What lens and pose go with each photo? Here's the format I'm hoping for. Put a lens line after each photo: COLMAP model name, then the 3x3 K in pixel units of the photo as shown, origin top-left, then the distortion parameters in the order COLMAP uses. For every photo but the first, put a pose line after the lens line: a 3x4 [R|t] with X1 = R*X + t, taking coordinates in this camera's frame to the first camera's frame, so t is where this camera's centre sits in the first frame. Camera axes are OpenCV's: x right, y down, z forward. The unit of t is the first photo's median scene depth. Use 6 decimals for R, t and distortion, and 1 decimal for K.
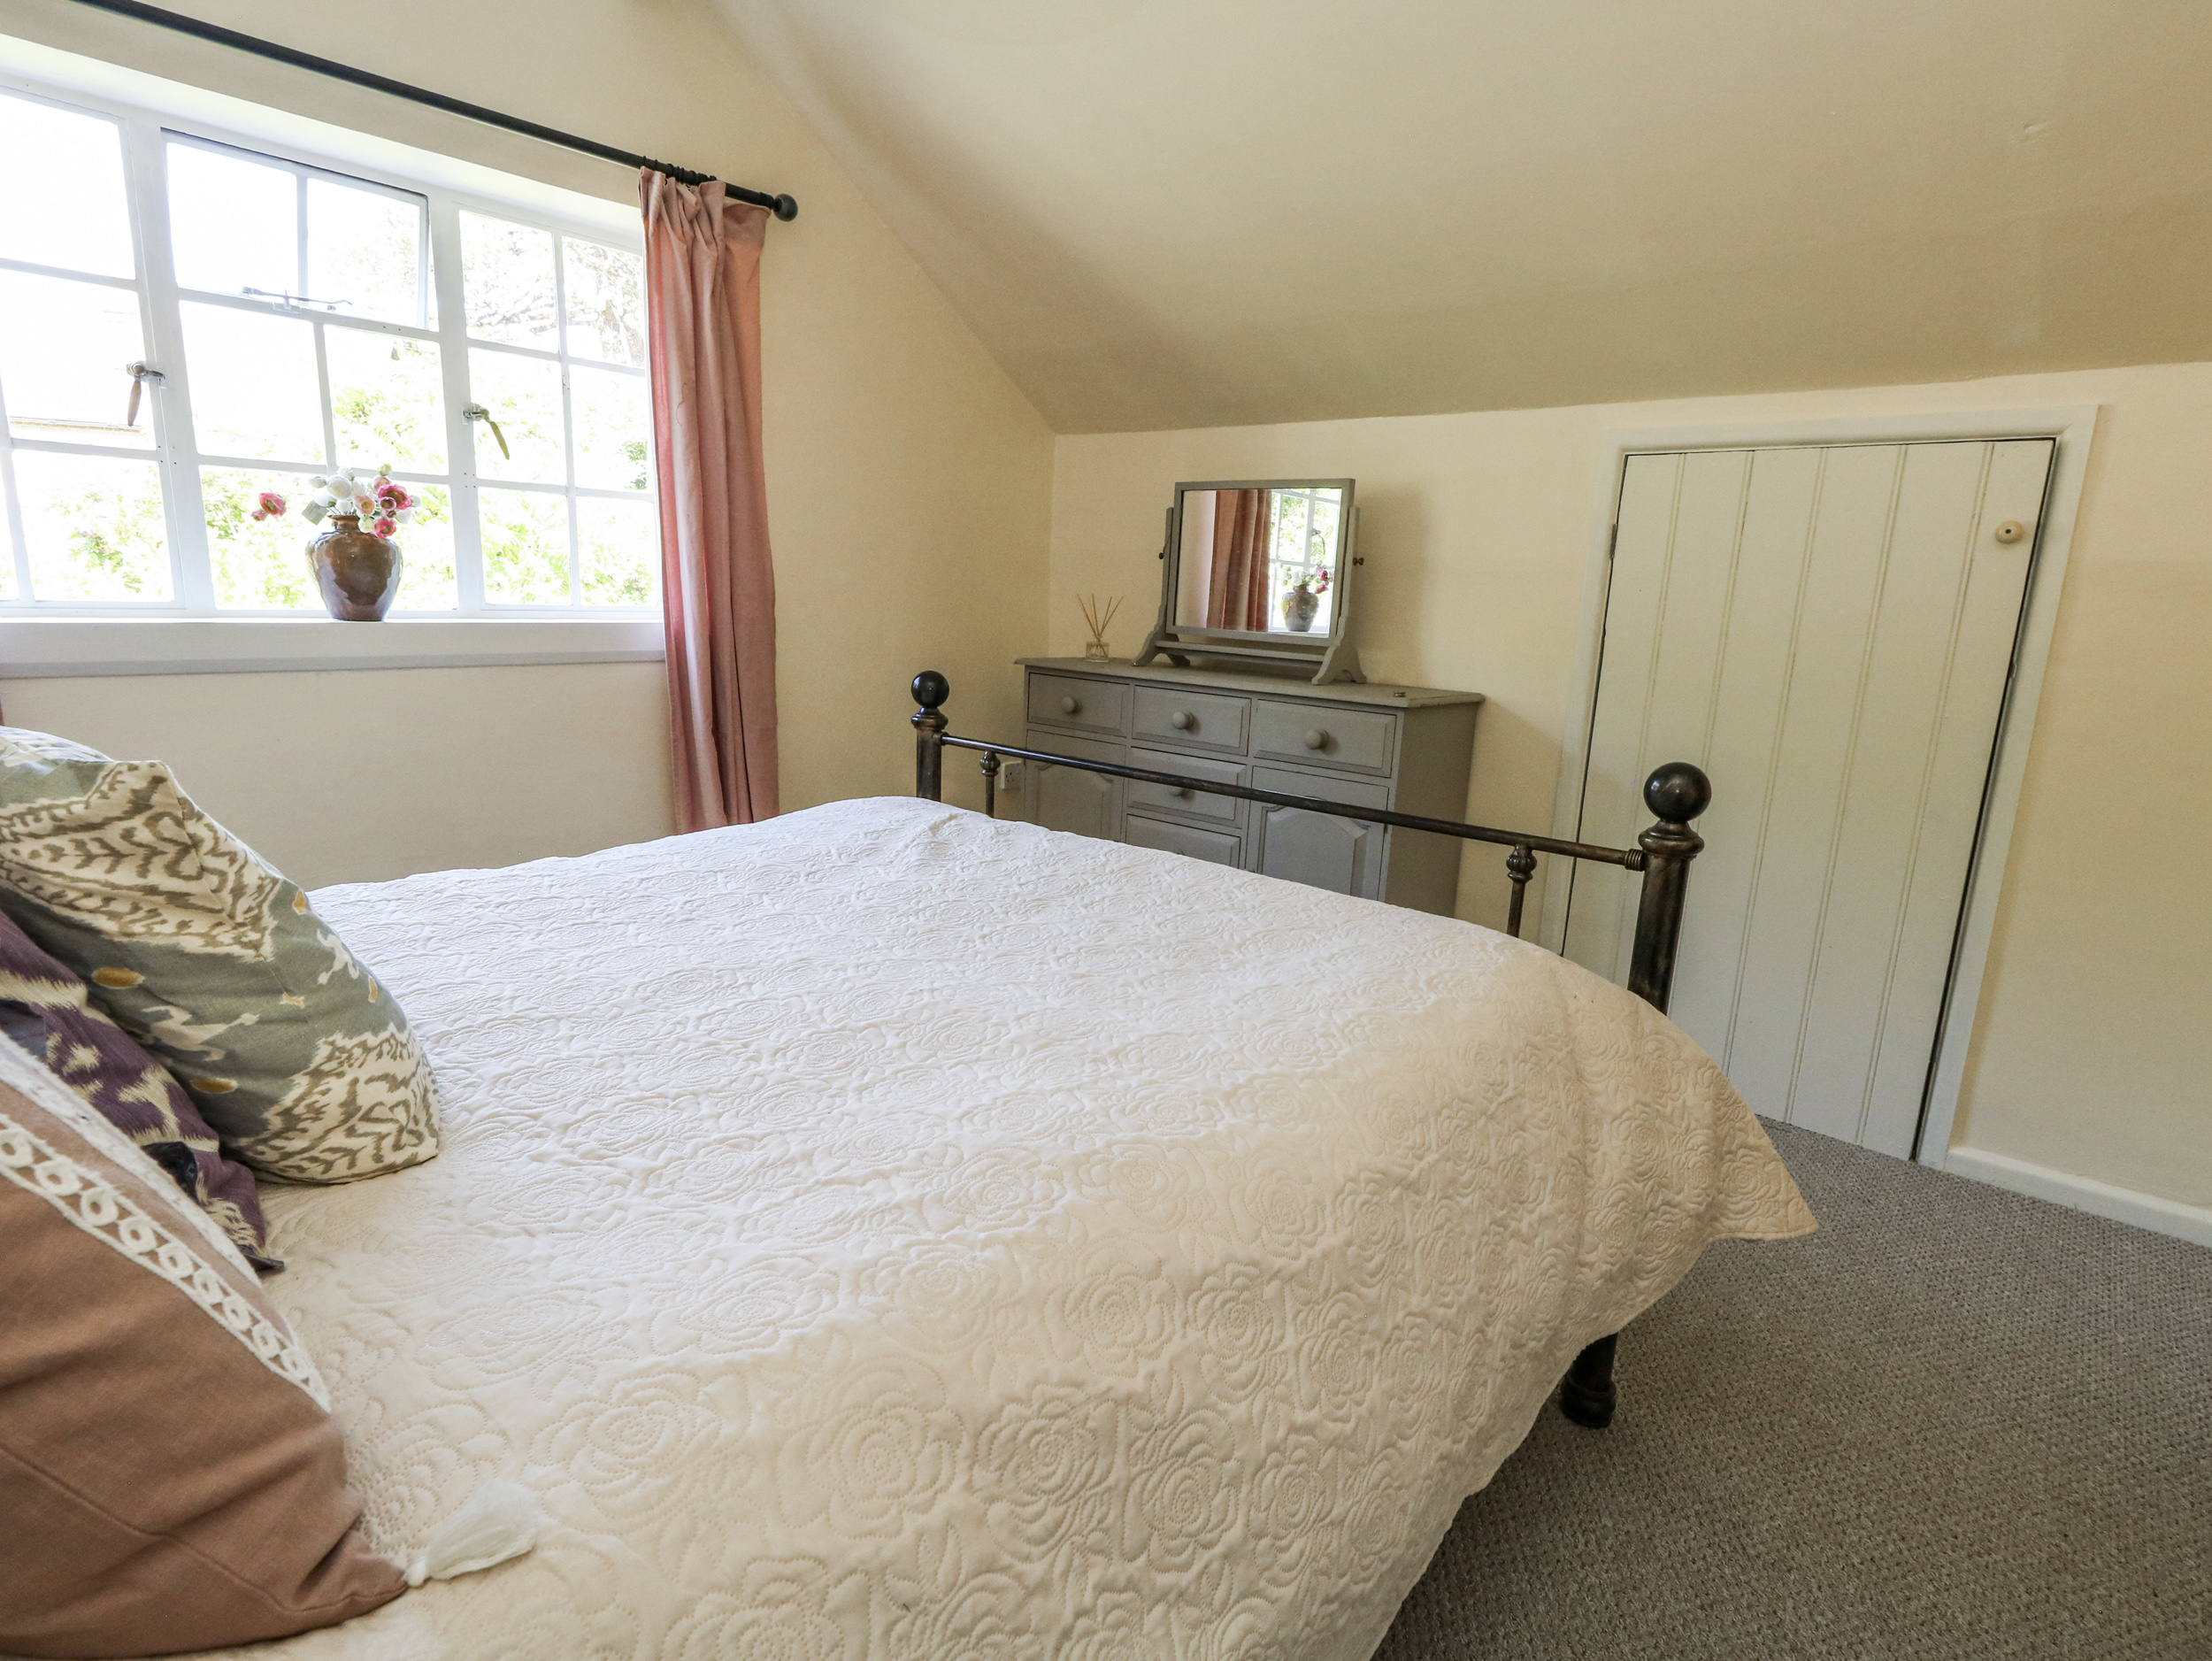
lens RADIAL K [[1147.8, 0, 1106.0], [0, 1147.8, 830.5], [0, 0, 1]] dist [-0.001284, -0.000403]
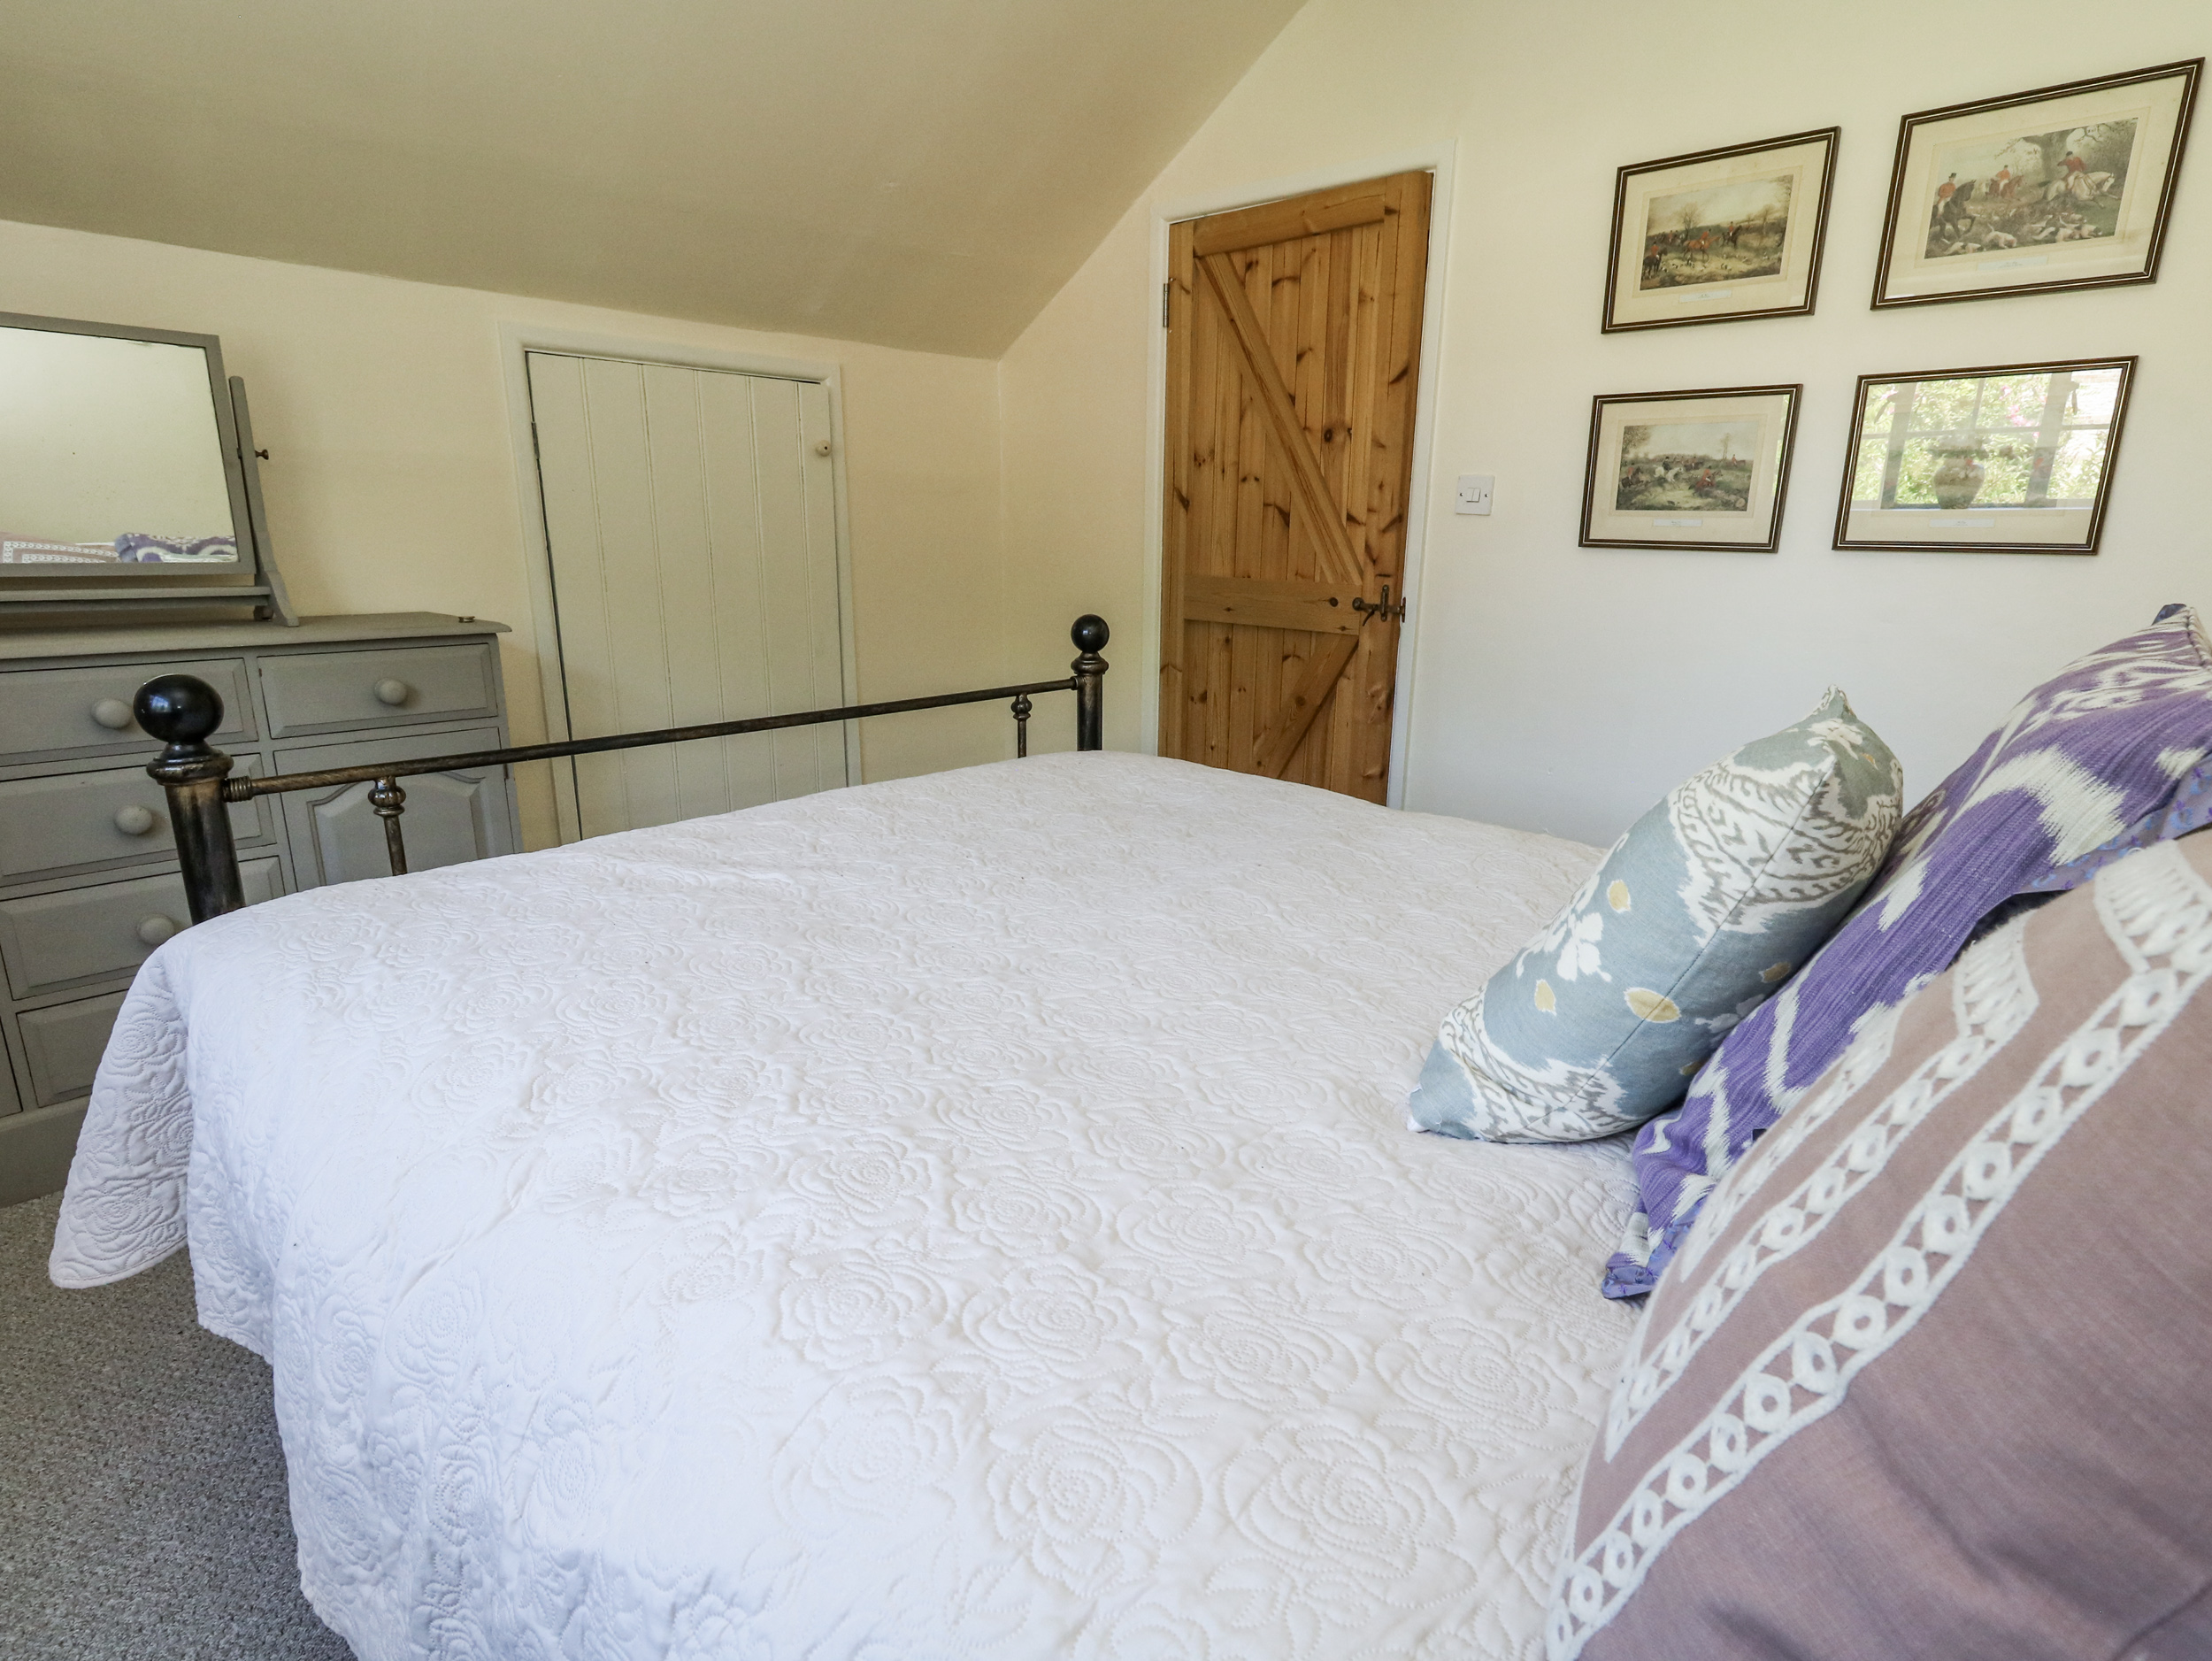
lens RADIAL K [[1147.8, 0, 1106.0], [0, 1147.8, 830.5], [0, 0, 1]] dist [-0.001284, -0.000403]
pose [[0.028987, -0.309445, 0.950475, -0.629319], [0.190103, 0.935227, 0.298683, -0.141747], [-0.981336, 0.172030, 0.085936, 0.499718]]
